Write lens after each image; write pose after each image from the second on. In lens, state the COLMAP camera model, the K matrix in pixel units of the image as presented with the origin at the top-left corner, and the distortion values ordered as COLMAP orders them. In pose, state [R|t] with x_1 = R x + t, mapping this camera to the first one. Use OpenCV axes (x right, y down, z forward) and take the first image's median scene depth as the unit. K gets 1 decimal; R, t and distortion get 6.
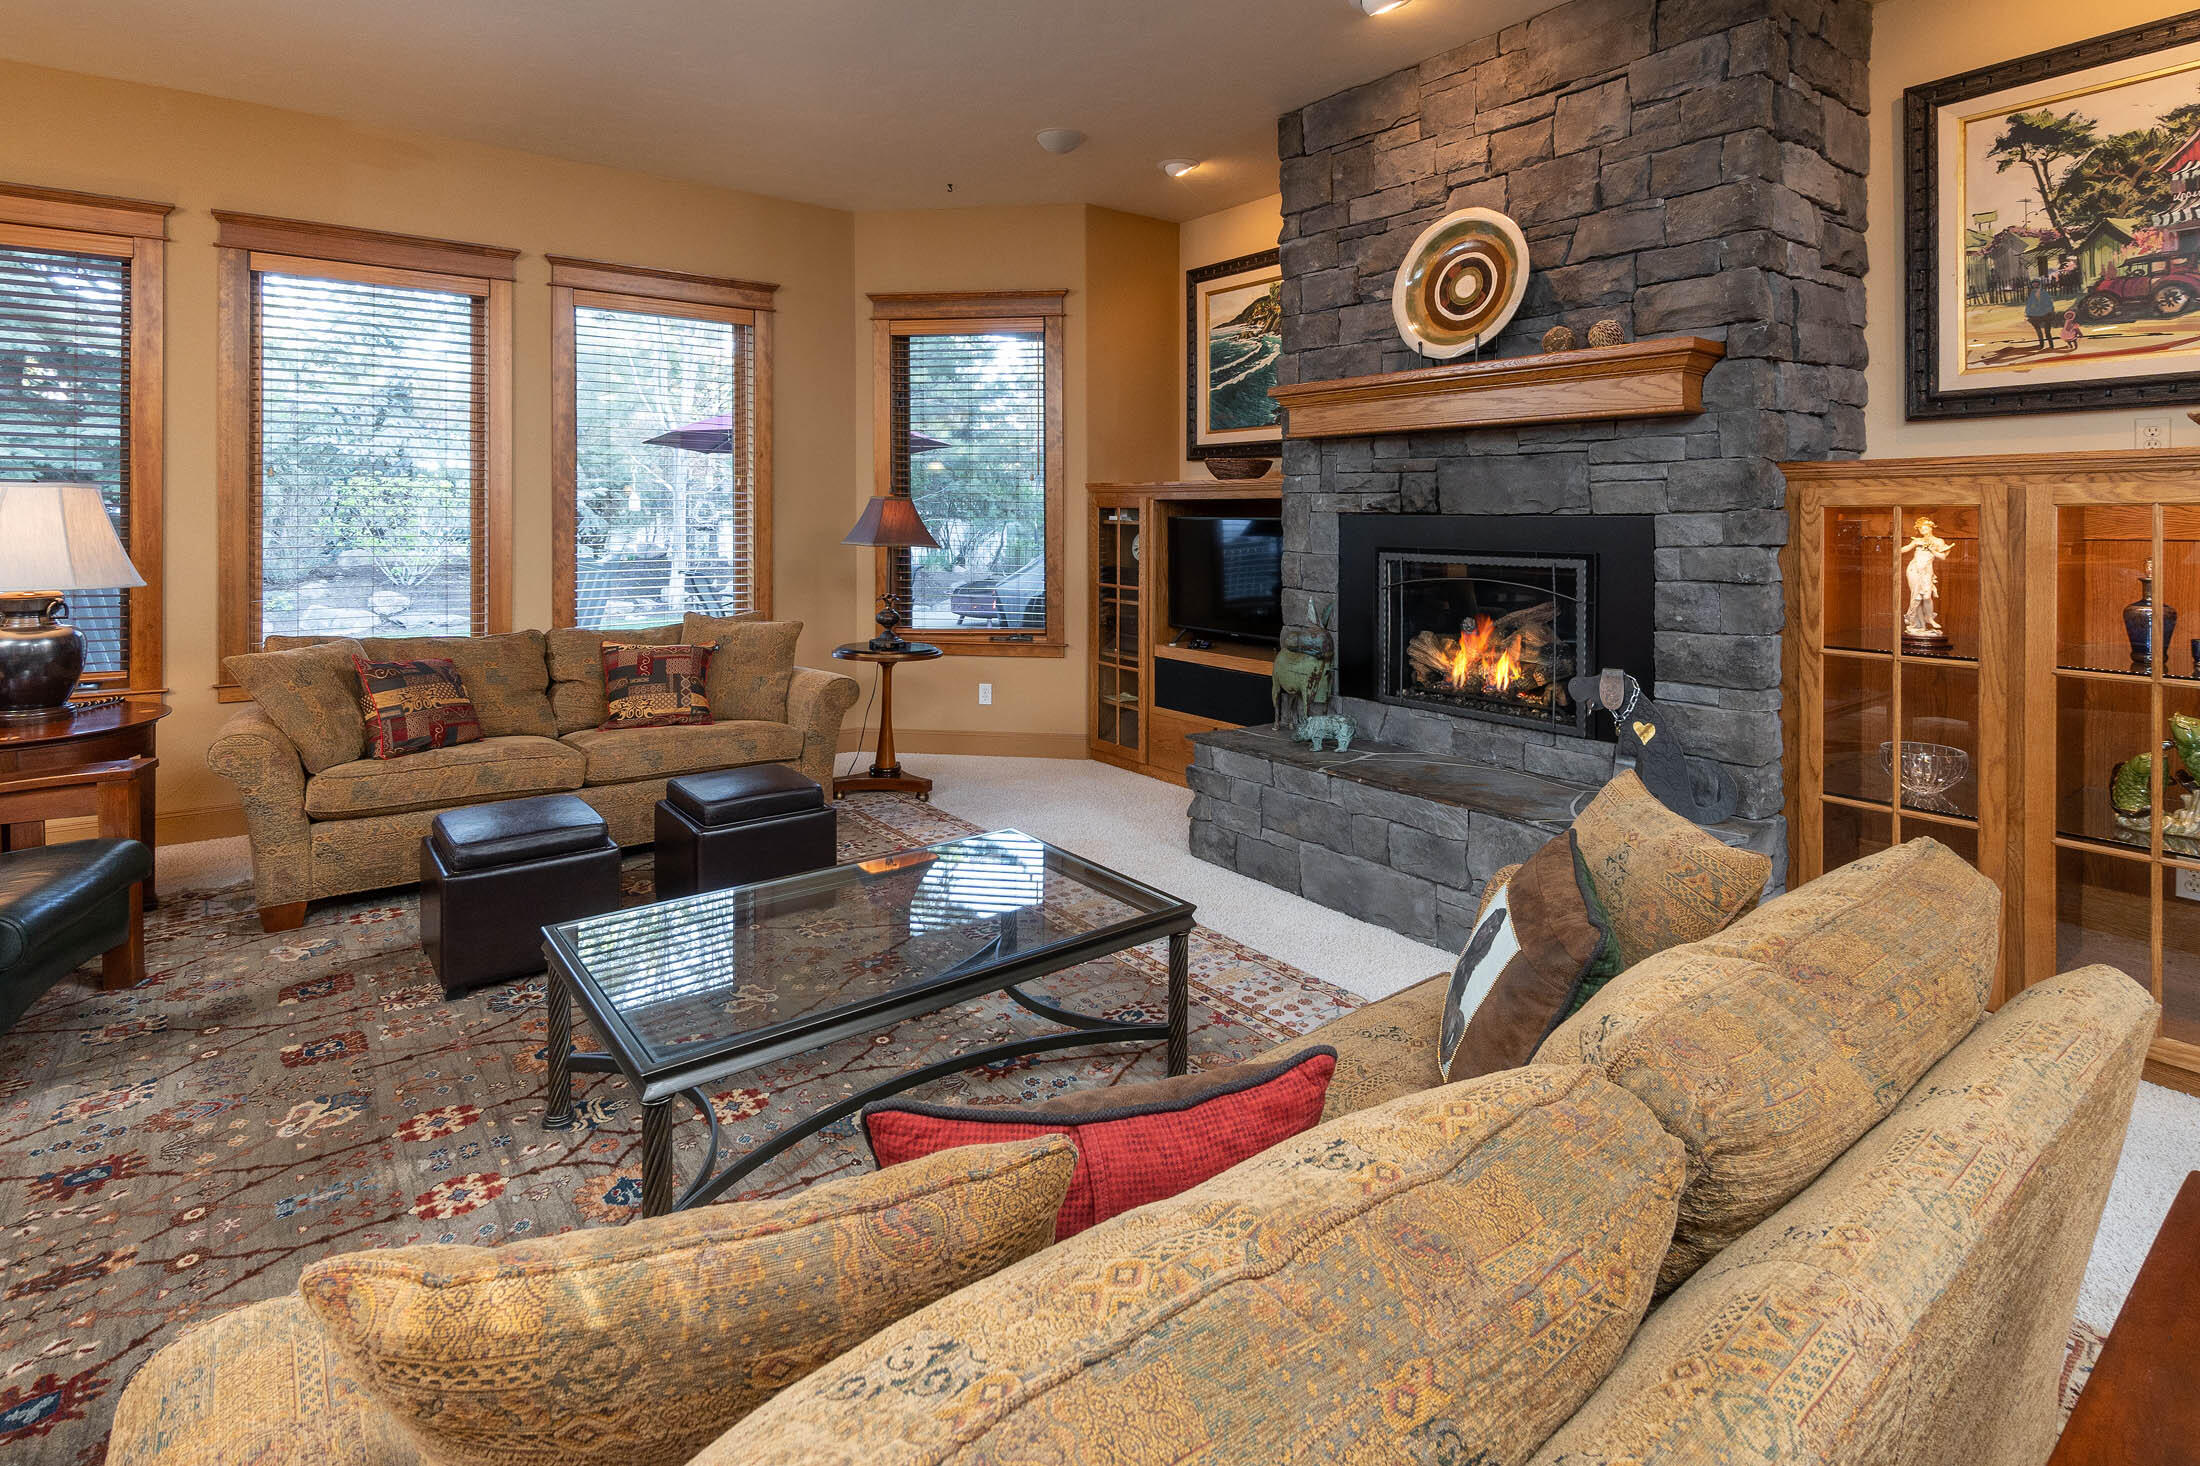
lens RADIAL K [[1067.7, 0, 1098.8], [0, 1067.7, 620.8], [0, 0, 1]] dist [-0.001395, 0.006834]
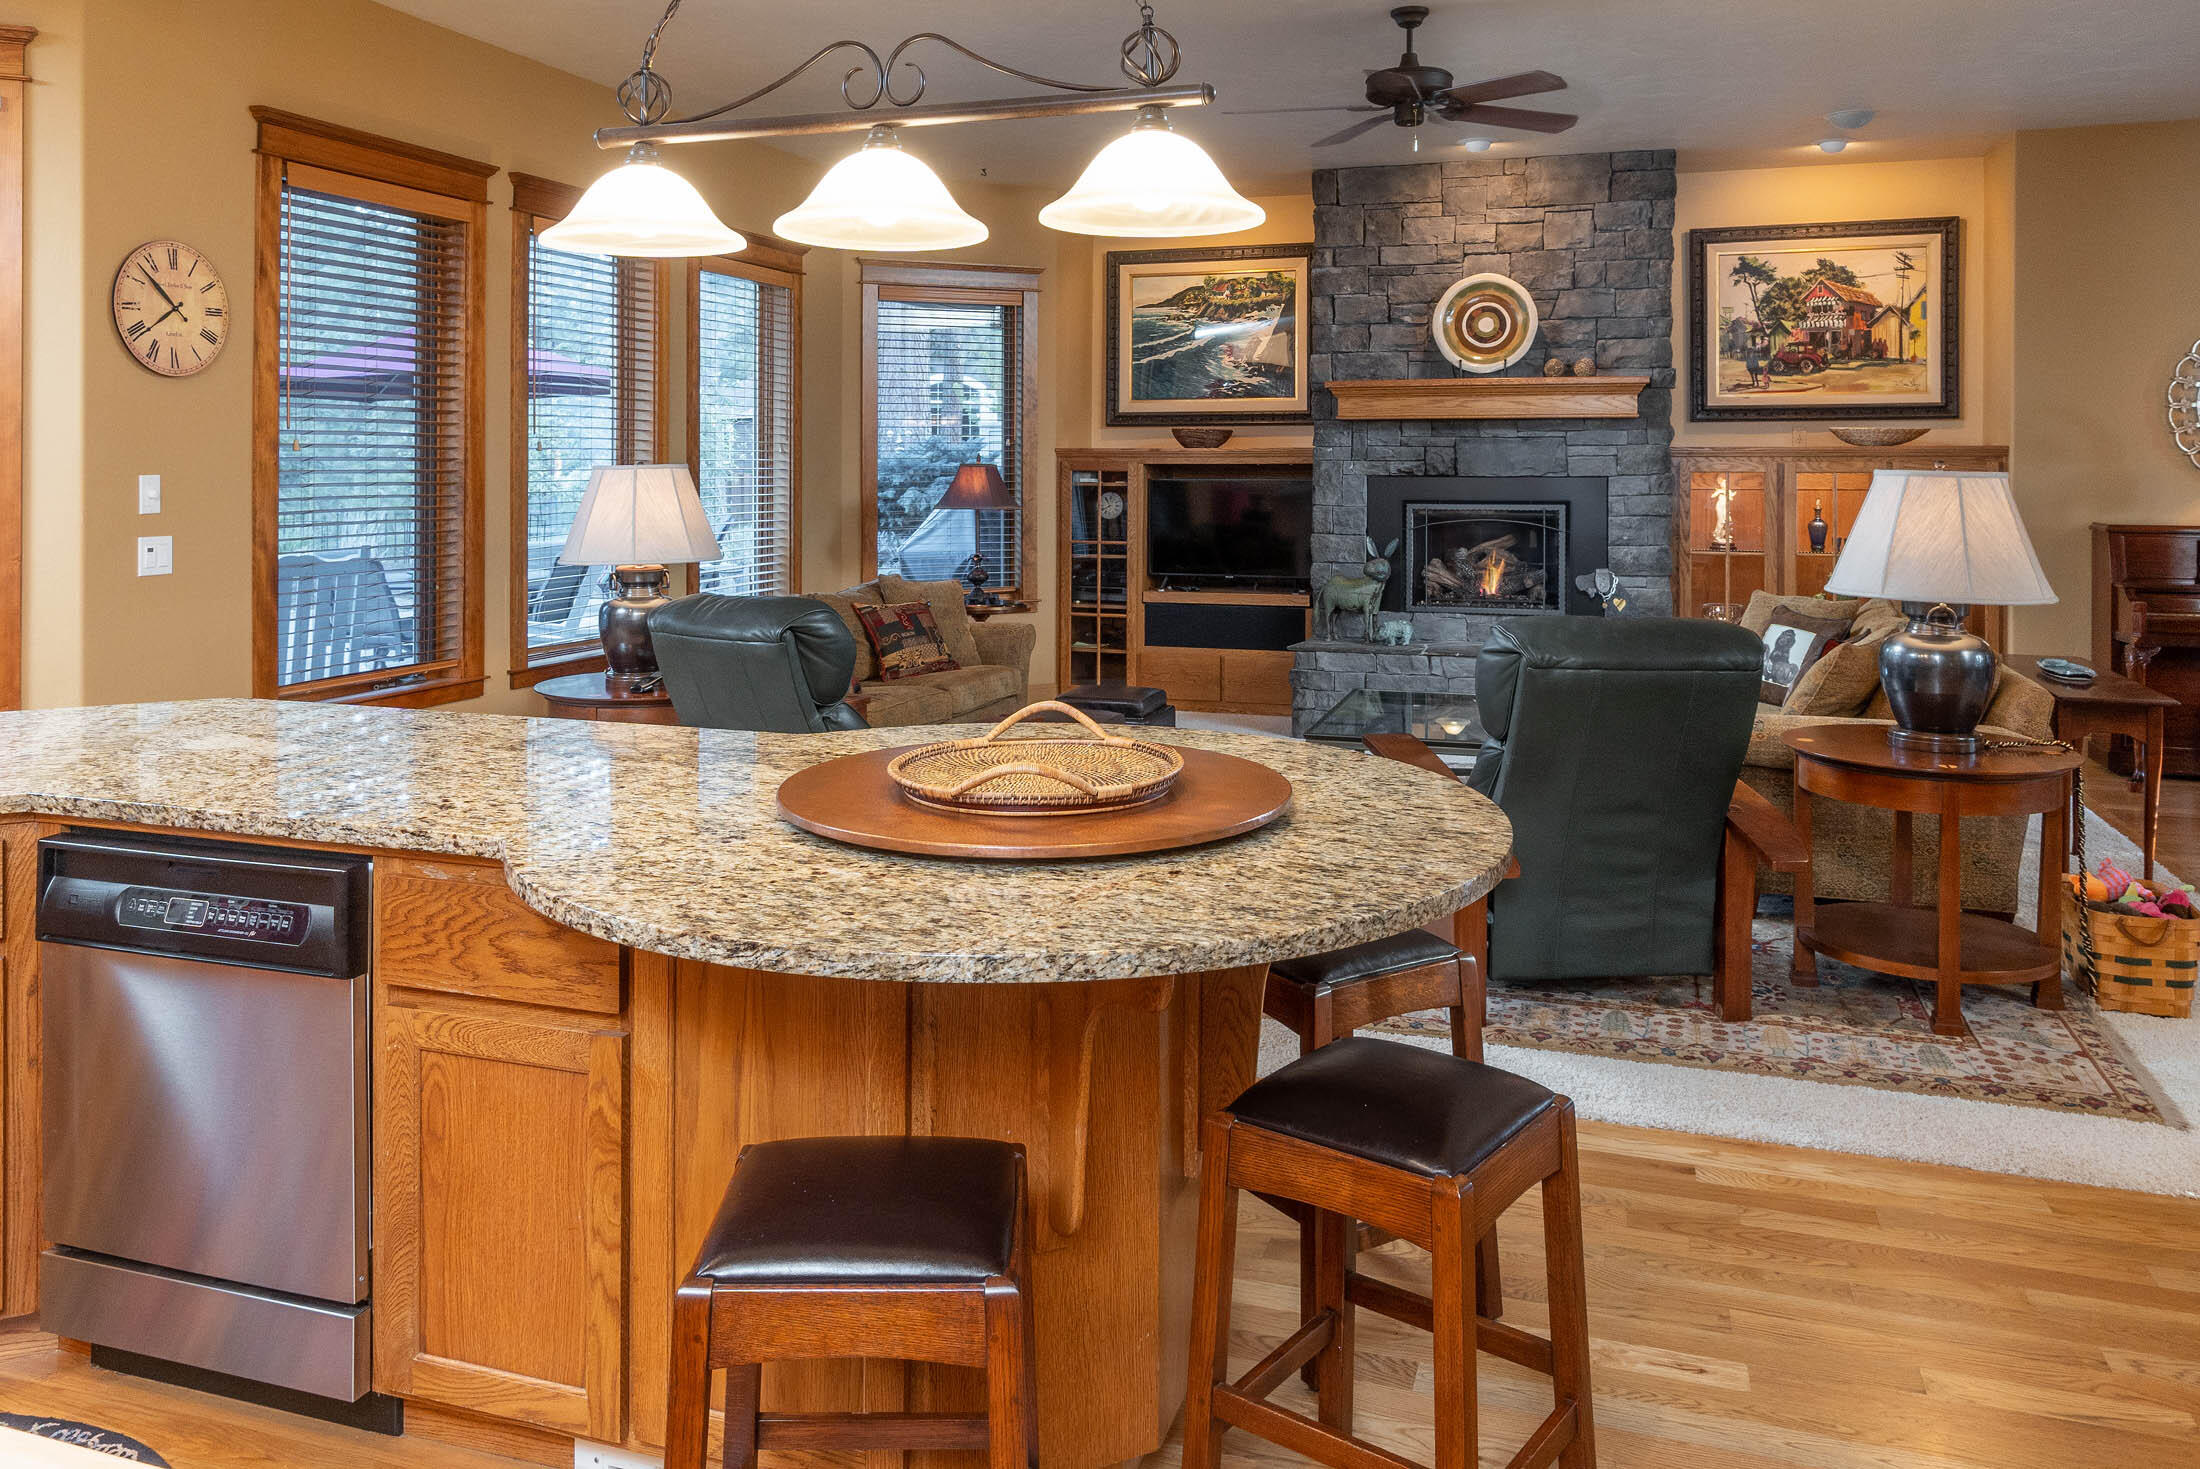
lens RADIAL K [[1565.7, 0, 1100.0], [0, 1565.7, 734.5], [0, 0, 1]] dist [-0.002595, 0.000882]
pose [[0.831561, -0.096888, 0.546918, -1.401040], [0.059067, 0.994510, 0.086371, 0.040388], [-0.552284, -0.039518, 0.832719, -0.573474]]
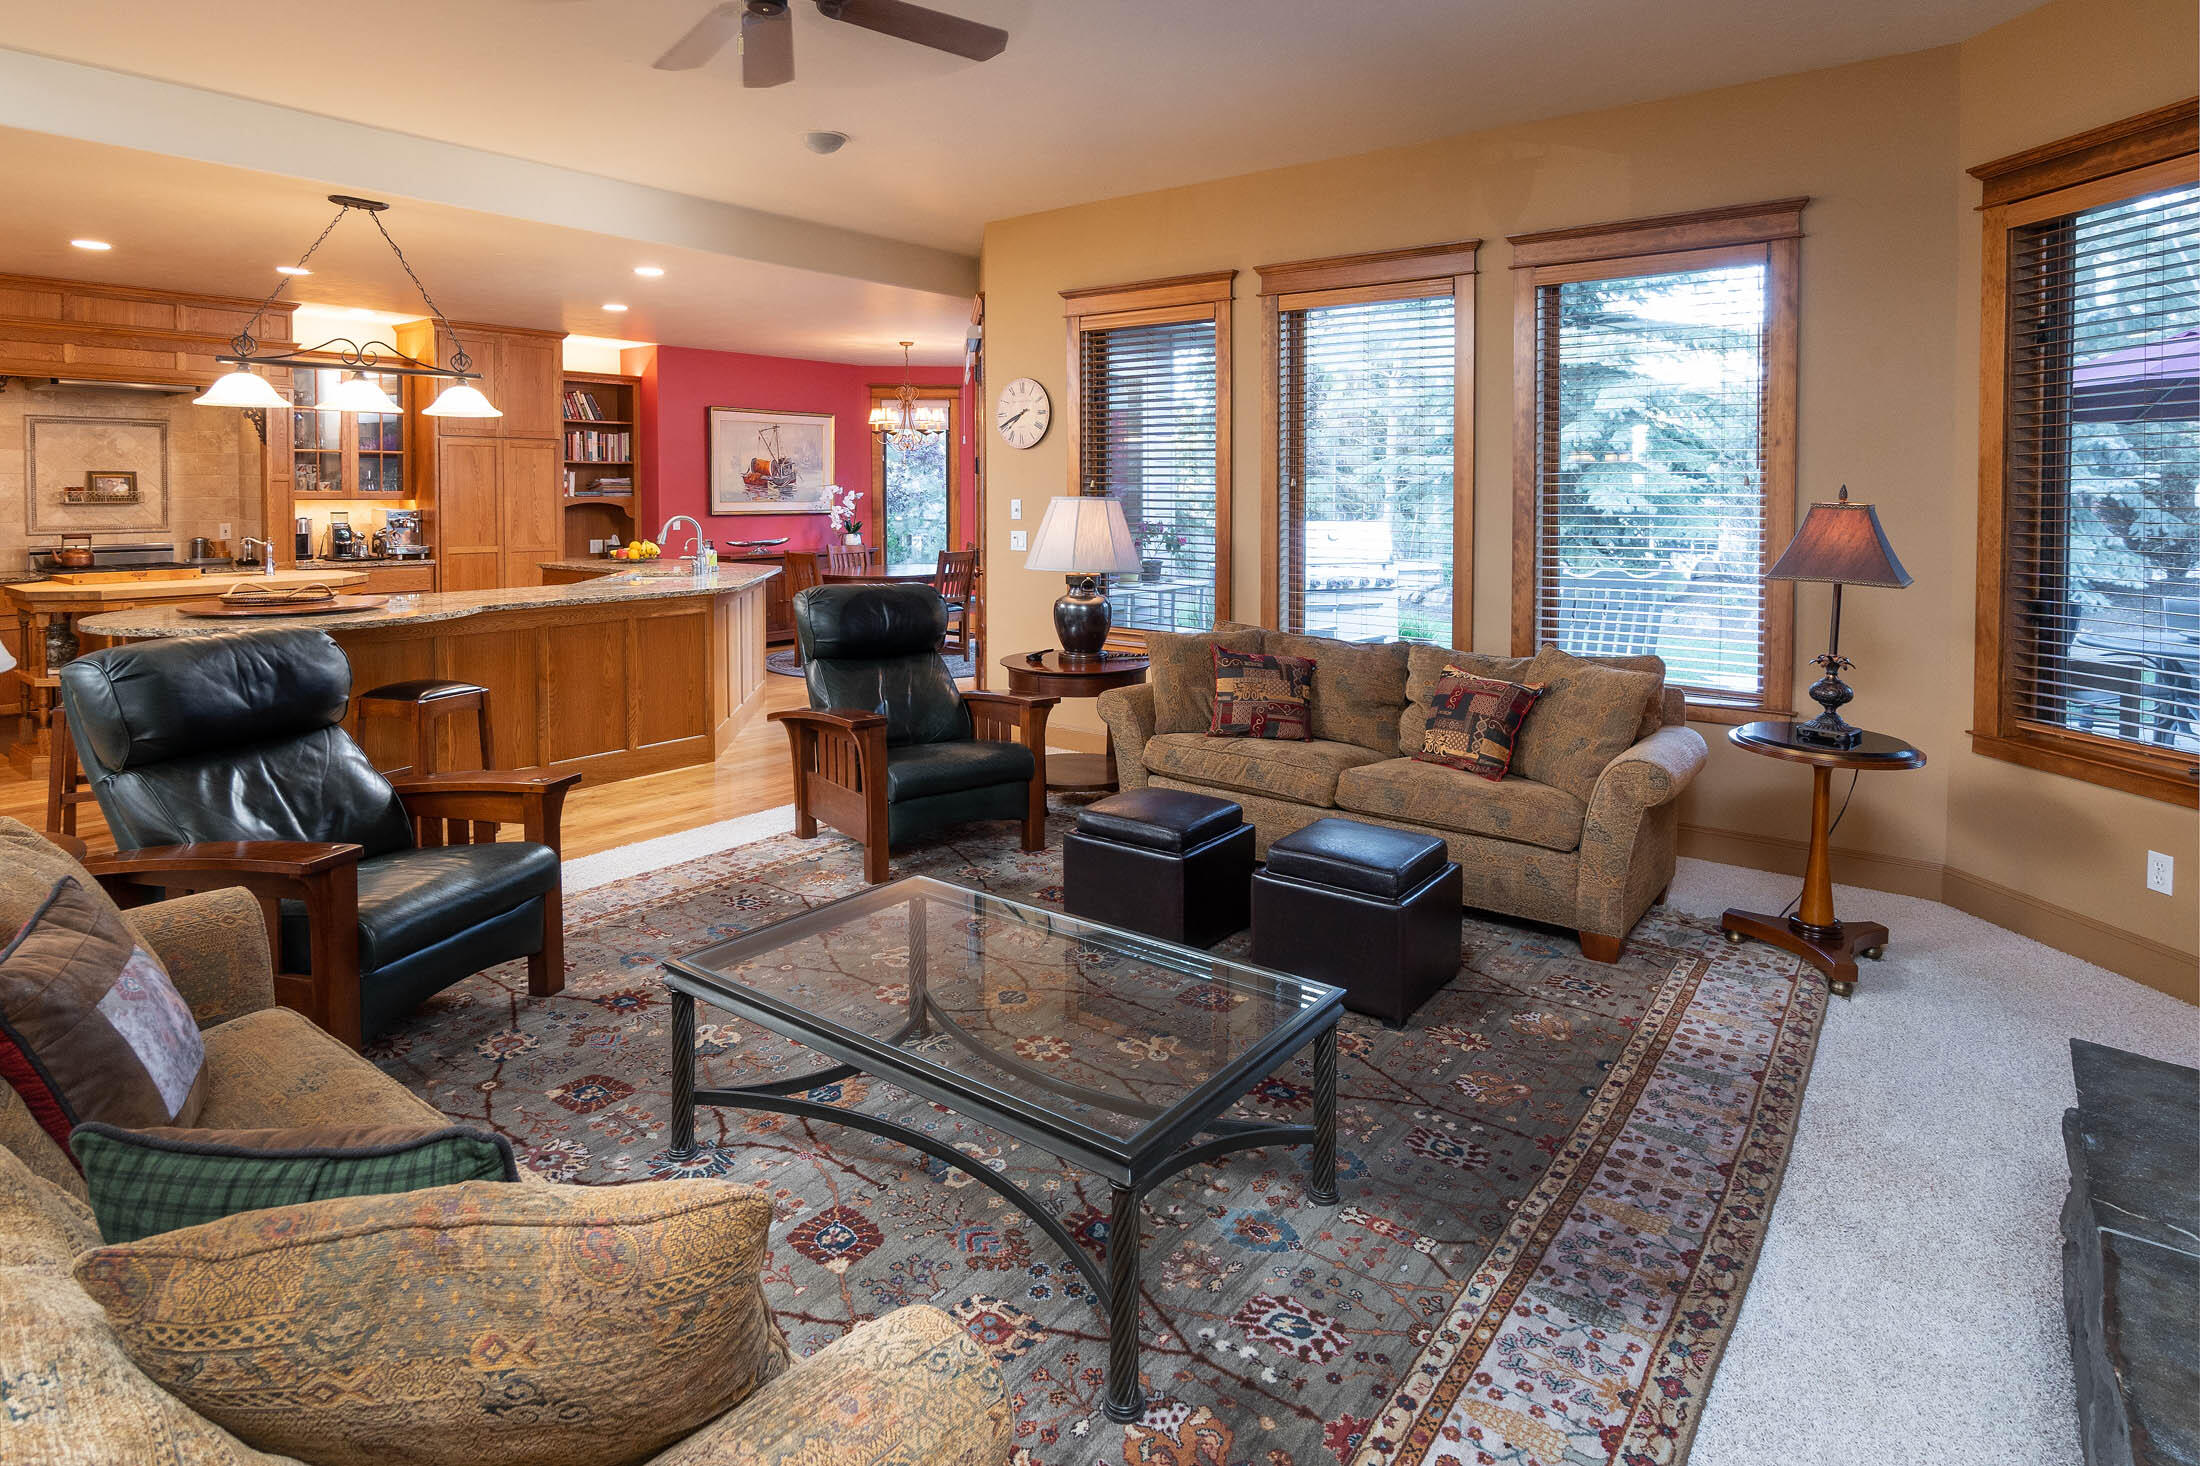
lens RADIAL K [[1161.3, 0, 1096.9], [0, 1161.3, 700.8], [0, 0, 1]] dist [-0.014129, -0.000639]
pose [[0.251754, 0.172795, -0.952240, 0.412606], [-0.097520, 0.983453, 0.152677, -0.073578], [0.962865, 0.054426, 0.264439, 0.450301]]
